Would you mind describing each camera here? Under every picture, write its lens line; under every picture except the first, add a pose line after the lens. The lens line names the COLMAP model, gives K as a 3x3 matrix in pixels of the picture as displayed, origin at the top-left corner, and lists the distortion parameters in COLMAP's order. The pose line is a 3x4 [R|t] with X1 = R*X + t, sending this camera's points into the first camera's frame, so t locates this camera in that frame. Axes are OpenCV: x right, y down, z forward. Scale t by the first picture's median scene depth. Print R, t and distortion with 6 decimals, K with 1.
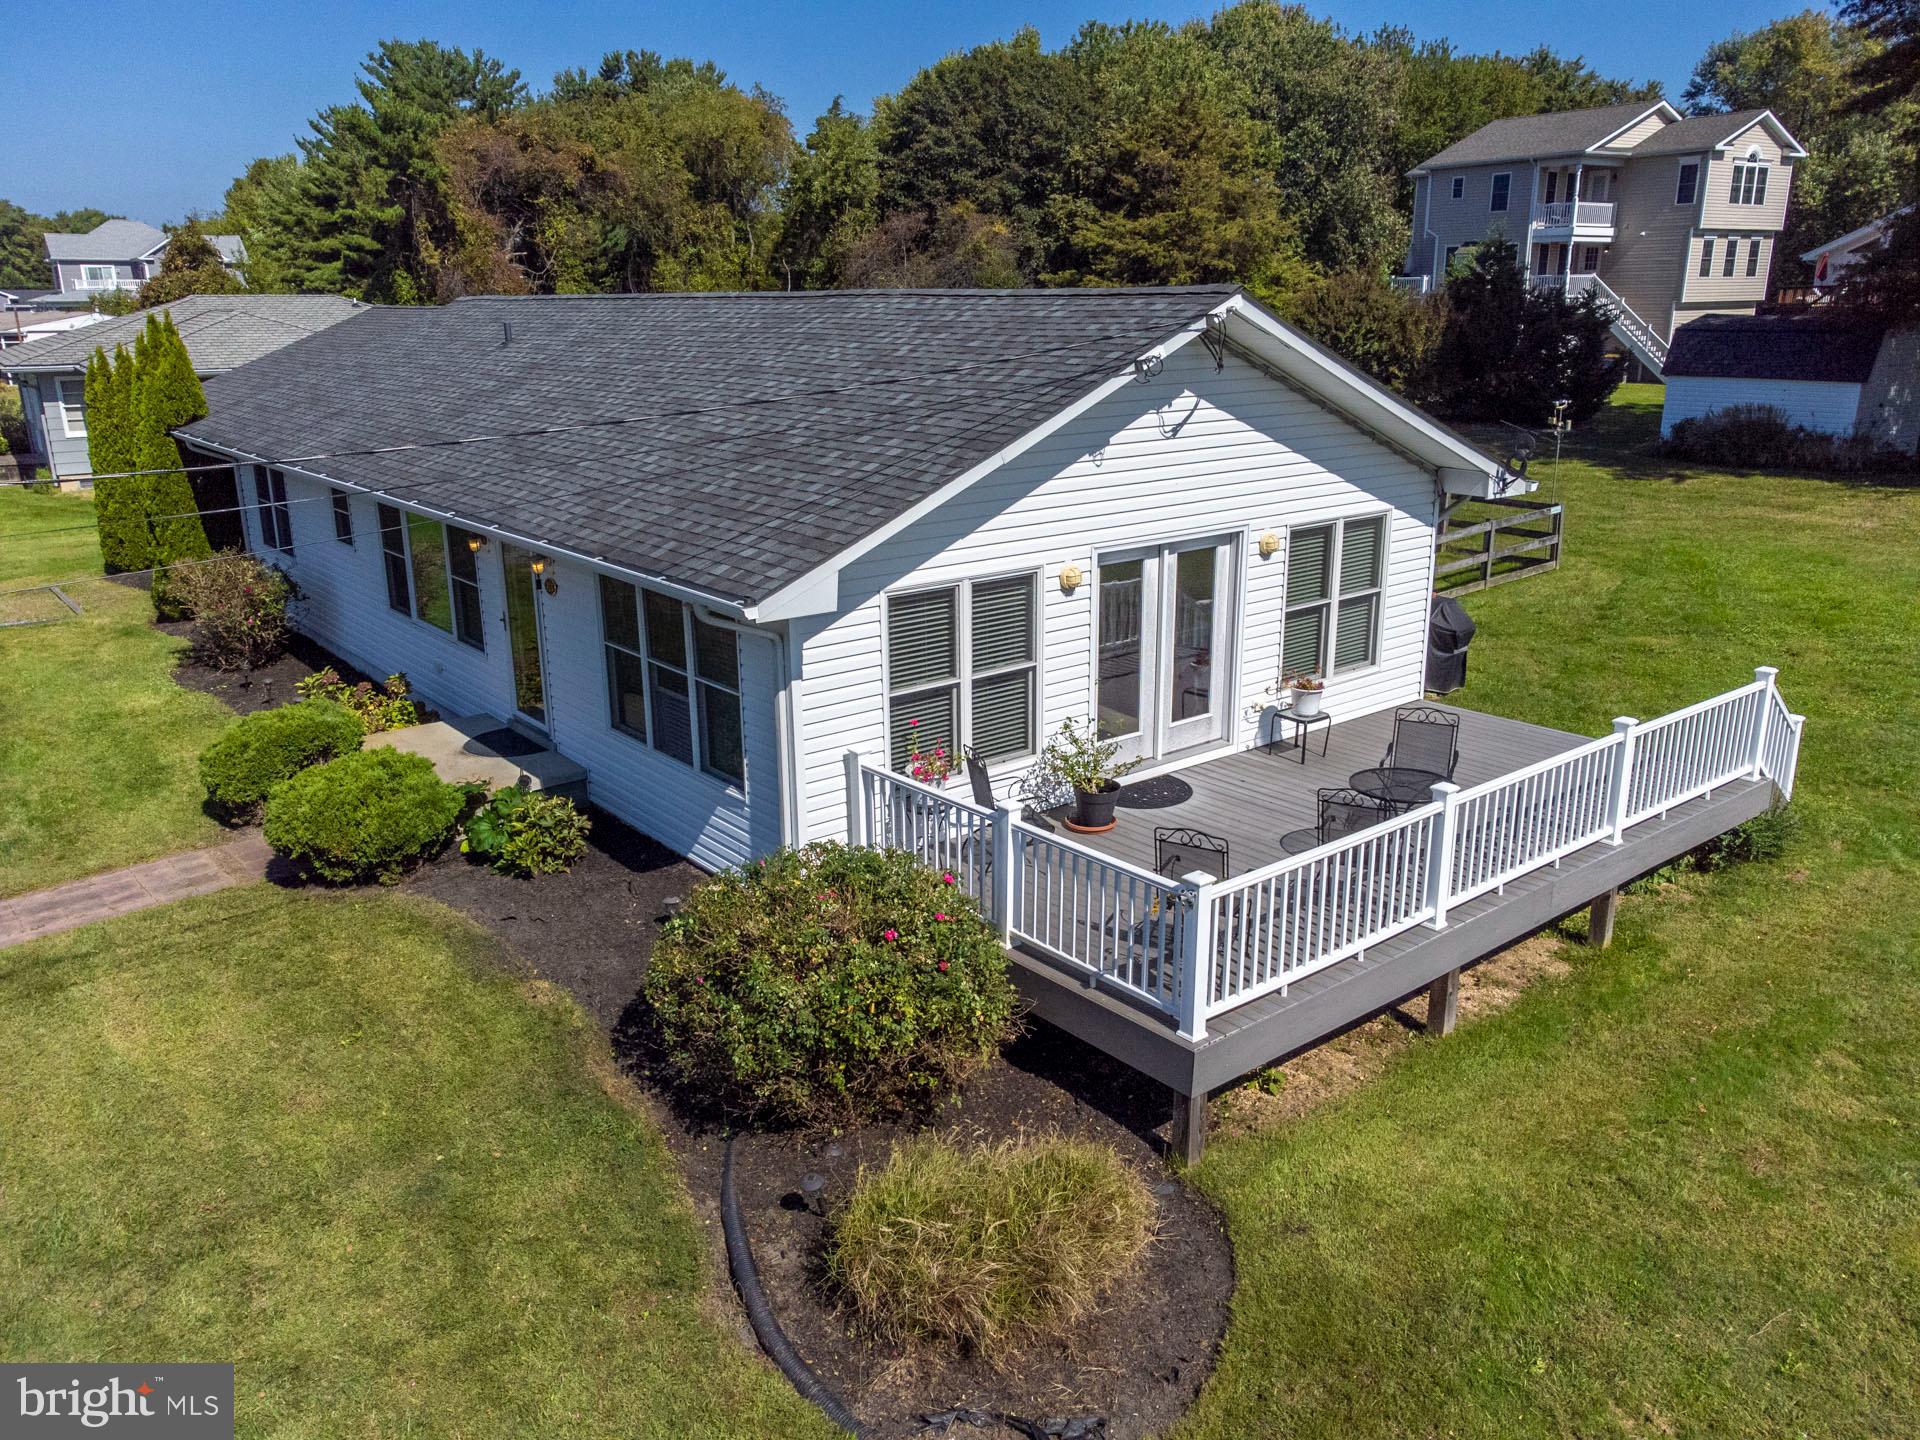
lens RADIAL K [[1398.2, 0, 960.0], [0, 1398.2, 720.0], [0, 0, 1]] dist [0.008858, 0.010358]
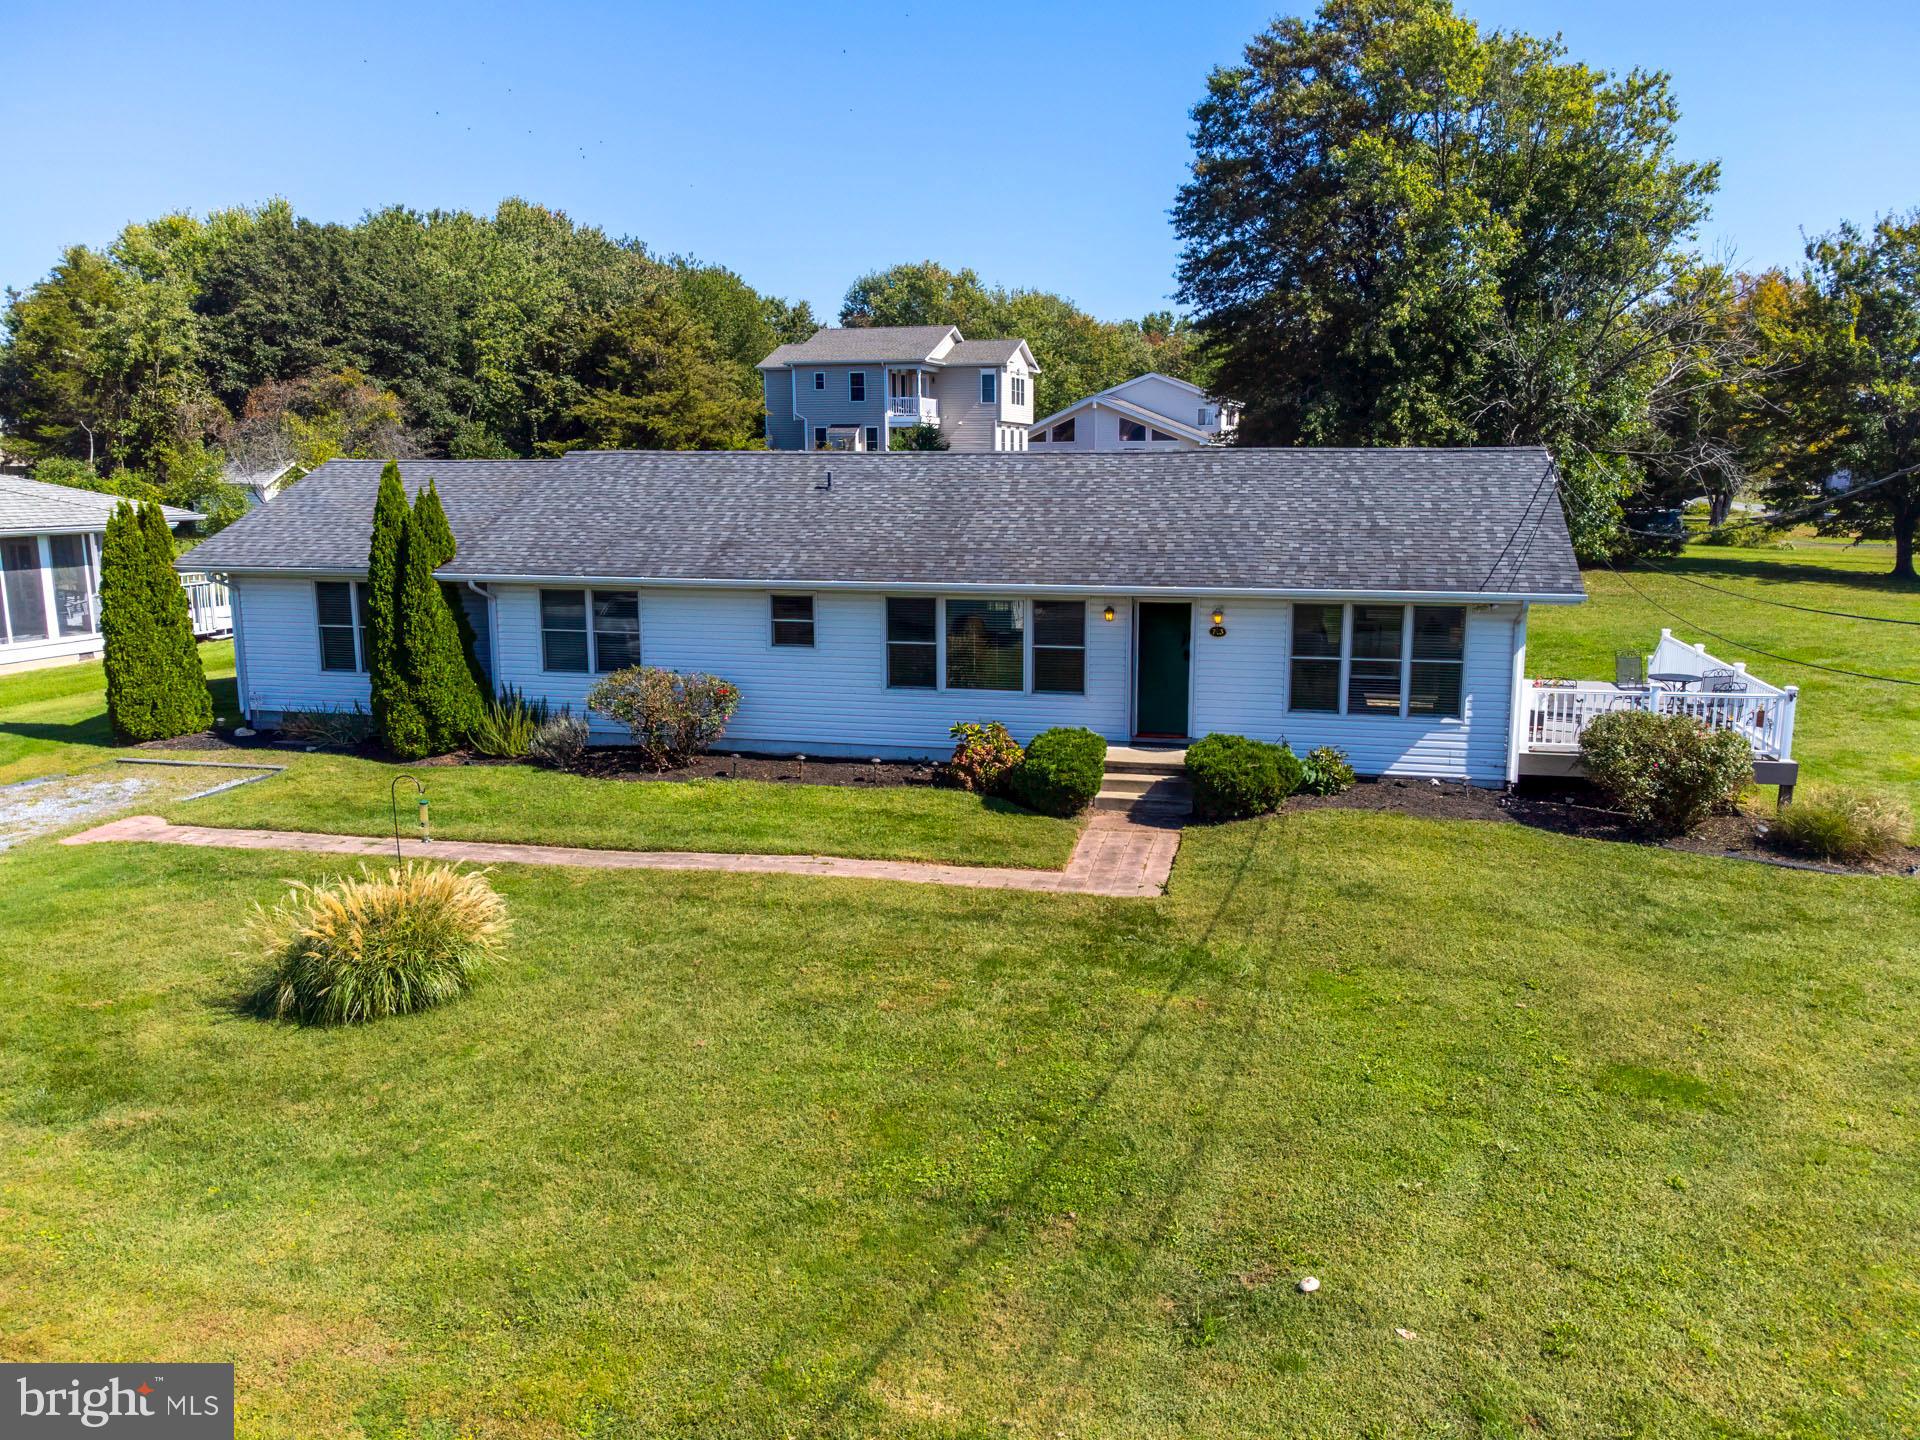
lens RADIAL K [[1402.0, 0, 960.0], [0, 1402.0, 720.0], [0, 0, 1]] dist [0.003736, 0.004275]
pose [[0.810661, -0.094088, 0.577907, -0.294540], [0.162689, 0.984335, -0.067954, 0.012376], [-0.562460, 0.149107, 0.813269, -0.013787]]
